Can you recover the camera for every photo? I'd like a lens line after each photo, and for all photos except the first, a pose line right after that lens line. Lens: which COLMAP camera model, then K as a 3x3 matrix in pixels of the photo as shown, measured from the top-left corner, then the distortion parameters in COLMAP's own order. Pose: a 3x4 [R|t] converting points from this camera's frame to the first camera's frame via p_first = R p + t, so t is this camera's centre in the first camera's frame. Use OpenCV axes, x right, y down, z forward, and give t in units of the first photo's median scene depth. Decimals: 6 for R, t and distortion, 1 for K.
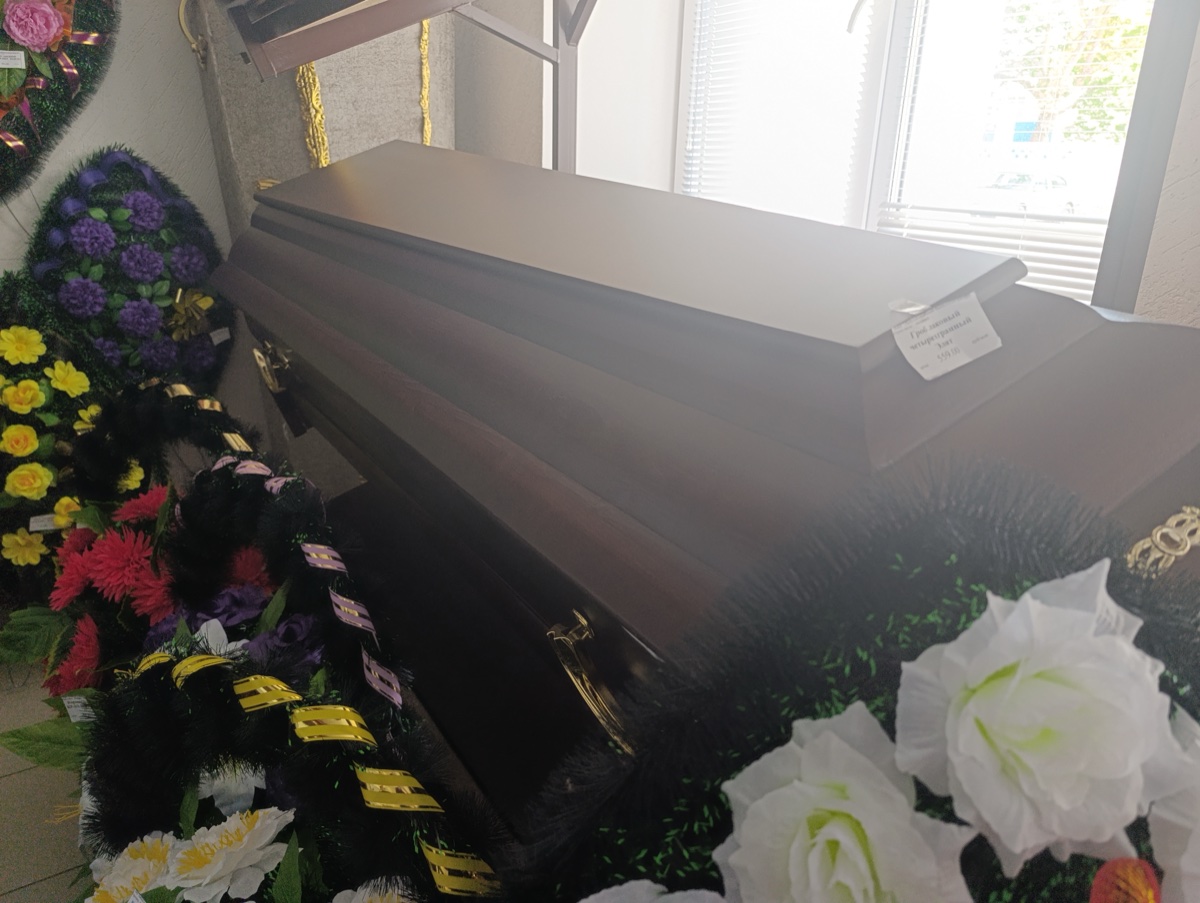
lens RADIAL K [[814.6, 0, 595.8], [0, 814.6, 445.6], [0, 0, 1]] dist [0.035215, -0.036918]
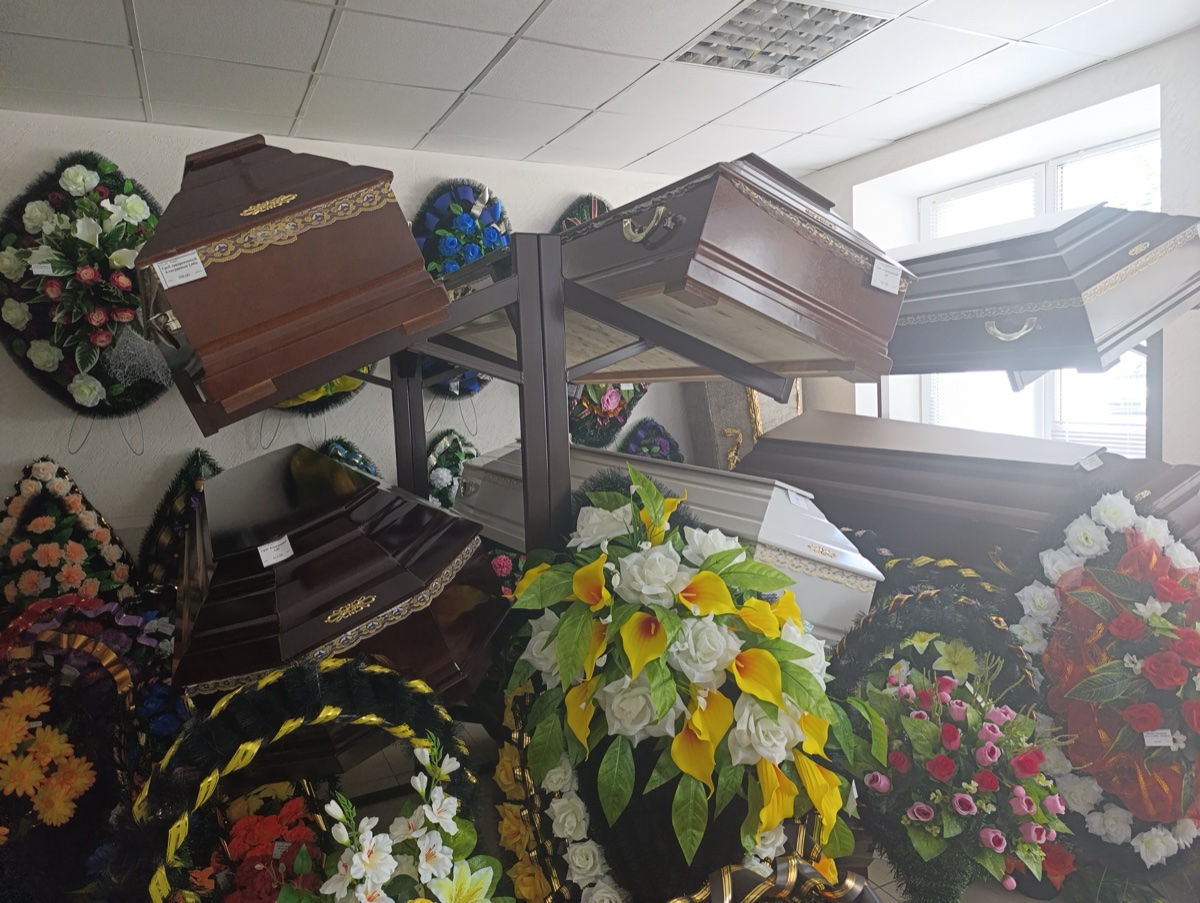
lens RADIAL K [[814.6, 0, 603.7], [0, 814.6, 444.5], [0, 0, 1]] dist [0.035215, -0.036918]
pose [[0.987035, -0.046628, -0.153582, -0.448113], [0.005182, 0.965630, -0.259867, 0.269428], [0.160420, 0.255702, 0.953353, -1.105603]]
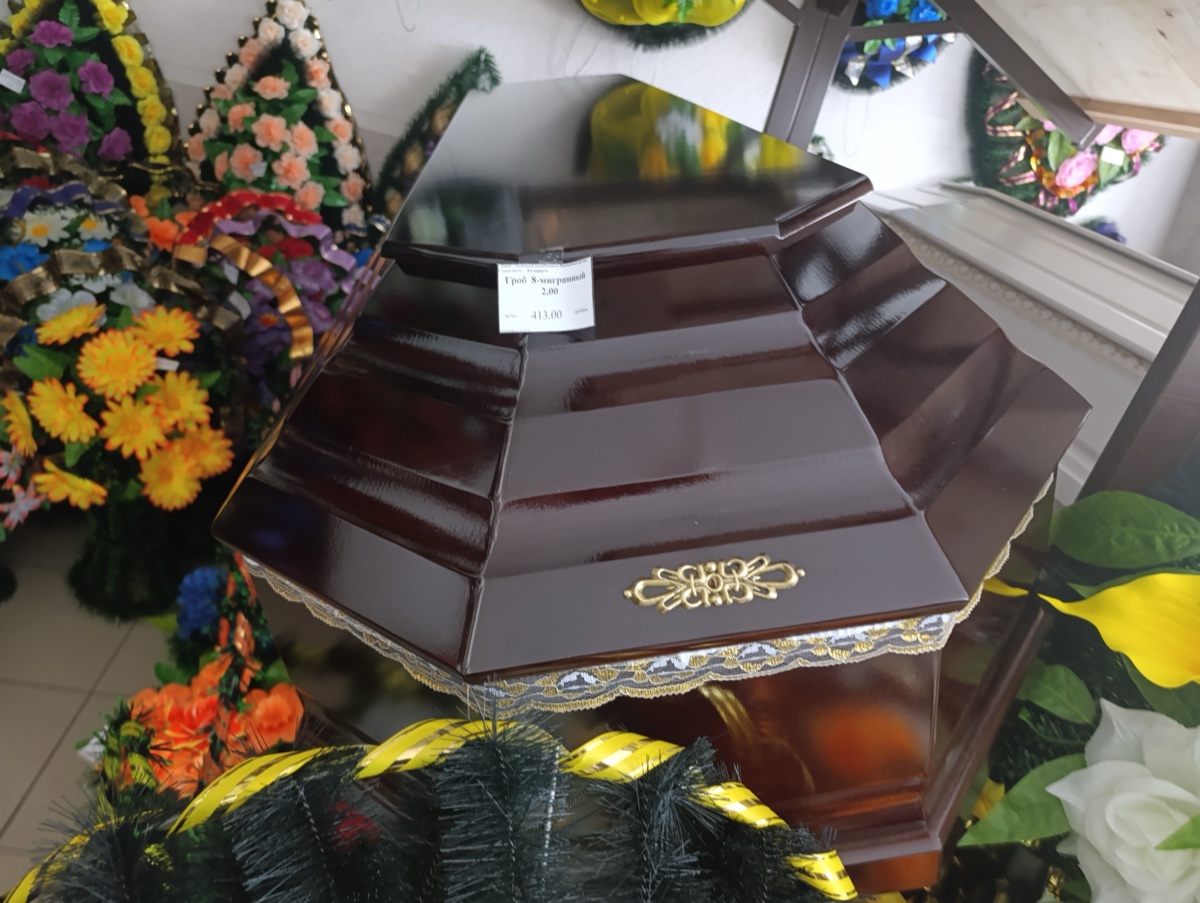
lens RADIAL K [[814.6, 0, 599.9], [0, 814.6, 446.1], [0, 0, 1]] dist [0.035215, -0.036918]
pose [[0.849378, 0.386746, -0.359145, -0.767967], [-0.376276, 0.920900, 0.101782, 0.172226], [0.370100, 0.048686, 0.927715, -0.594019]]
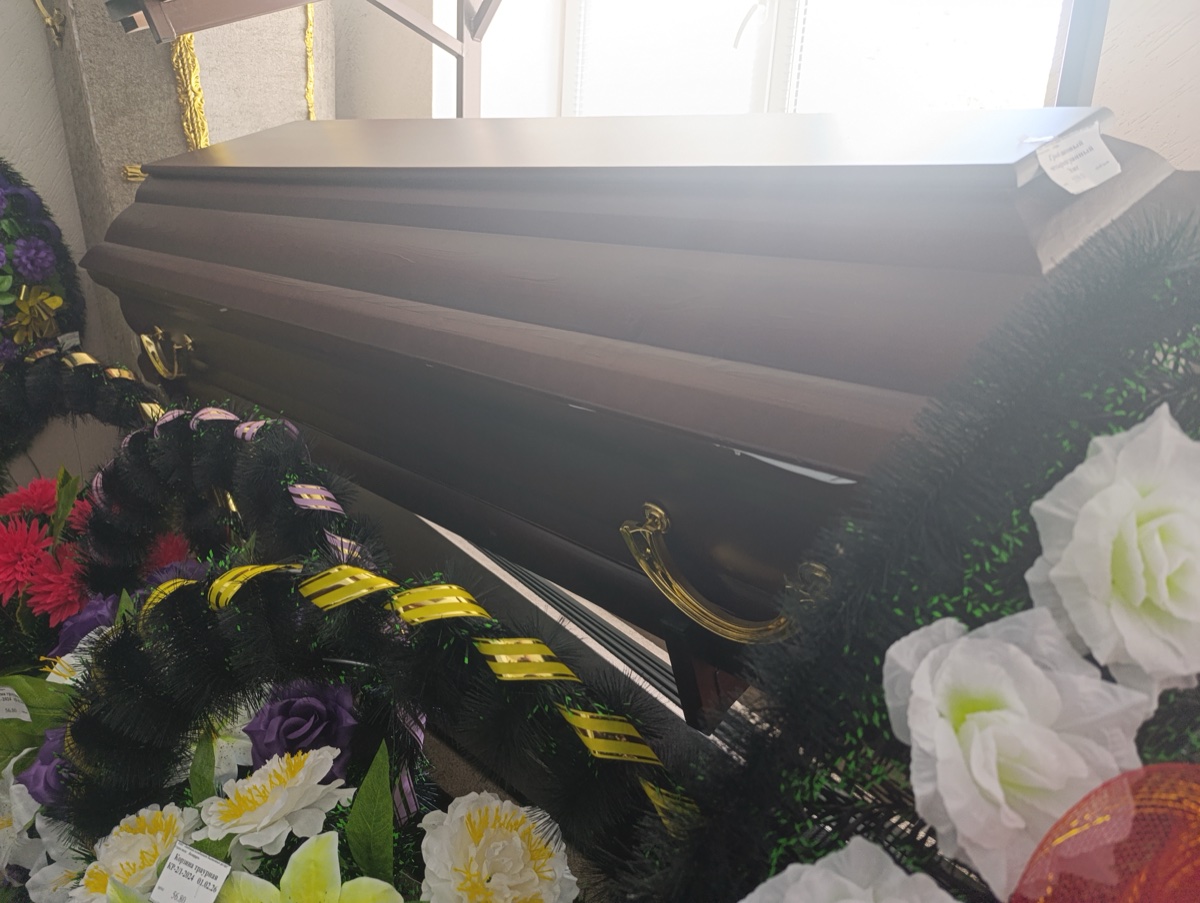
lens RADIAL K [[814.6, 0, 583.3], [0, 814.6, 451.1], [0, 0, 1]] dist [0.035215, -0.036918]
pose [[0.979905, -0.026028, 0.197757, -0.112169], [0.037581, 0.997785, -0.054896, 0.073053], [-0.195890, 0.061225, 0.978713, 0.021951]]
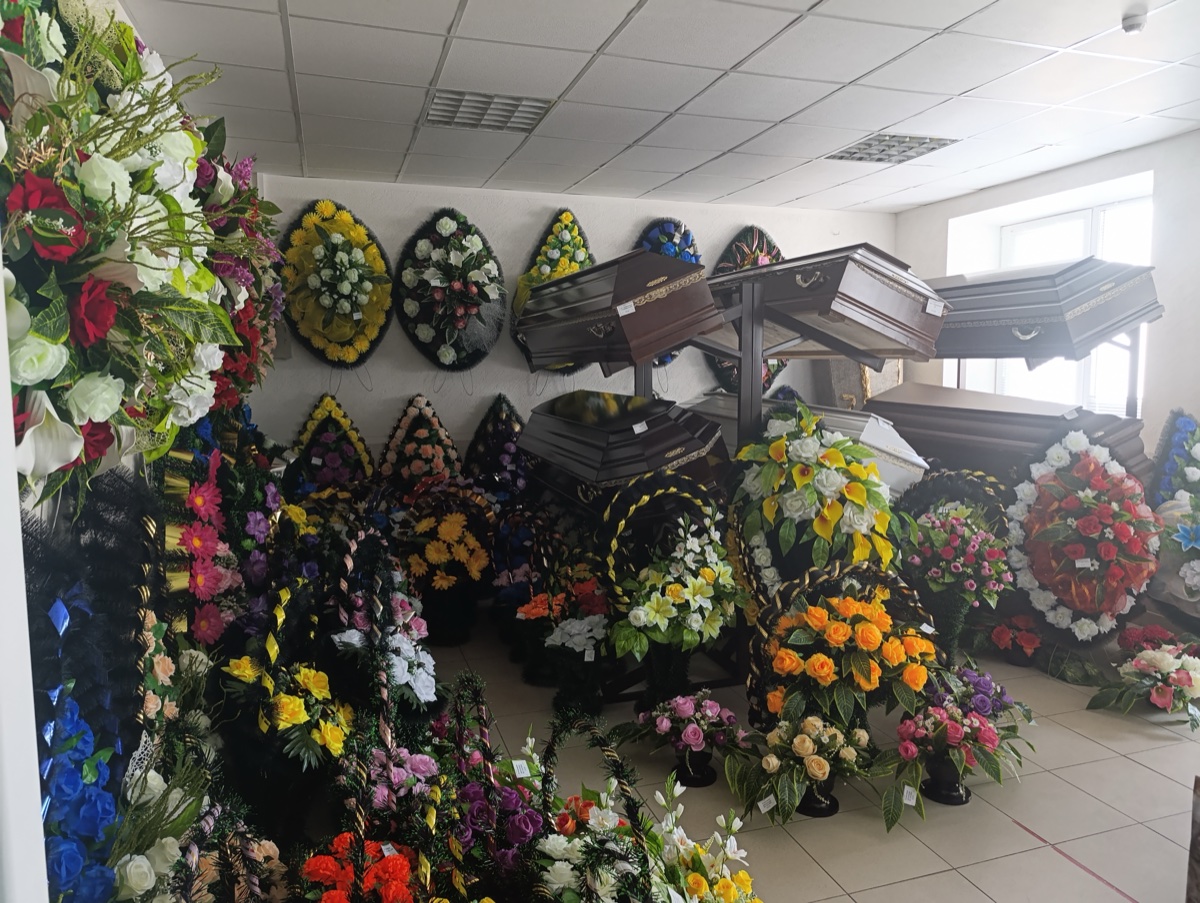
lens RADIAL K [[814.6, 0, 596.5], [0, 814.6, 444.7], [0, 0, 1]] dist [0.035215, -0.036918]
pose [[0.956934, 0.000675, -0.290304, -0.455192], [-0.069534, 0.971421, -0.226948, 0.613828], [0.281854, 0.237360, 0.929633, -2.069186]]
